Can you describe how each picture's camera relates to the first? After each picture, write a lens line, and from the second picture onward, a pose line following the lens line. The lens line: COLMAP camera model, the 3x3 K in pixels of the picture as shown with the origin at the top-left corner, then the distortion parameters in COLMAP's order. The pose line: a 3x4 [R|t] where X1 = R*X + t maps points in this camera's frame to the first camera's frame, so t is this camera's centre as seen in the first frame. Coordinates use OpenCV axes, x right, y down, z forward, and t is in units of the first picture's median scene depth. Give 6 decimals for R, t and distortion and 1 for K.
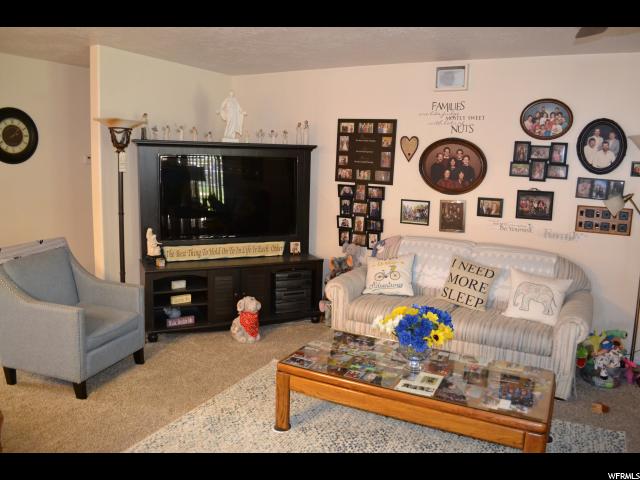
lens RADIAL K [[511.6, 0, 324.0], [0, 511.6, 241.3], [0, 0, 1]] dist [-0.080142, 0.008738]
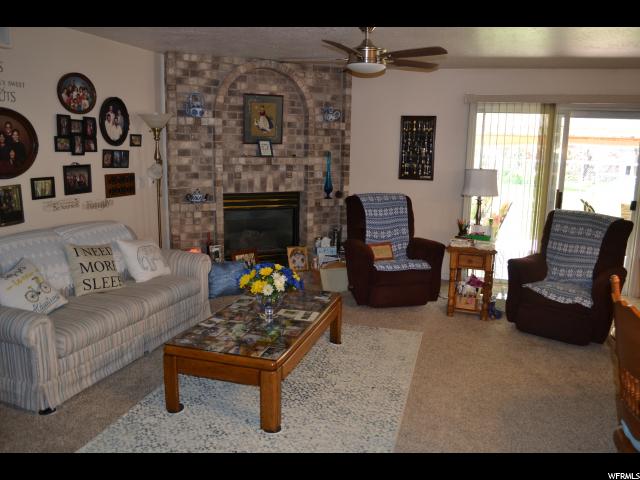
lens RADIAL K [[511.6, 0, 320.1], [0, 511.6, 241.8], [0, 0, 1]] dist [-0.080142, 0.008738]
pose [[-0.182178, -0.212616, 0.960003, -0.644713], [0.124359, 0.963519, 0.236994, -0.126846], [-0.975370, 0.162561, -0.149091, 0.688534]]
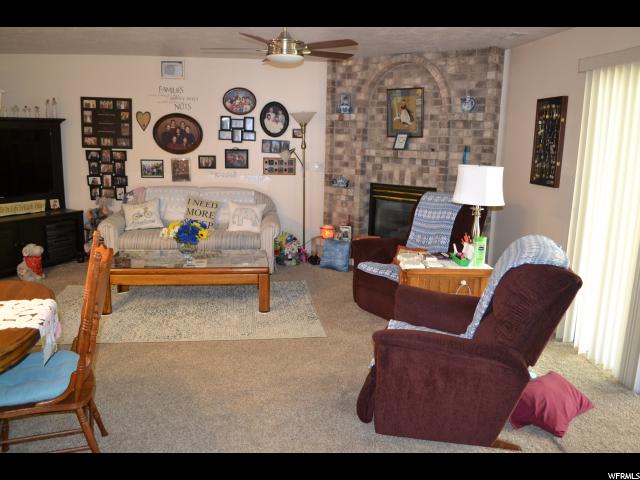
lens RADIAL K [[511.6, 0, 324.2], [0, 511.6, 240.3], [0, 0, 1]] dist [-0.080142, 0.008738]
pose [[0.812439, -0.122058, 0.570126, -0.259320], [0.086795, 0.992265, 0.088749, 0.055753], [-0.576549, -0.022619, 0.816749, -0.385342]]
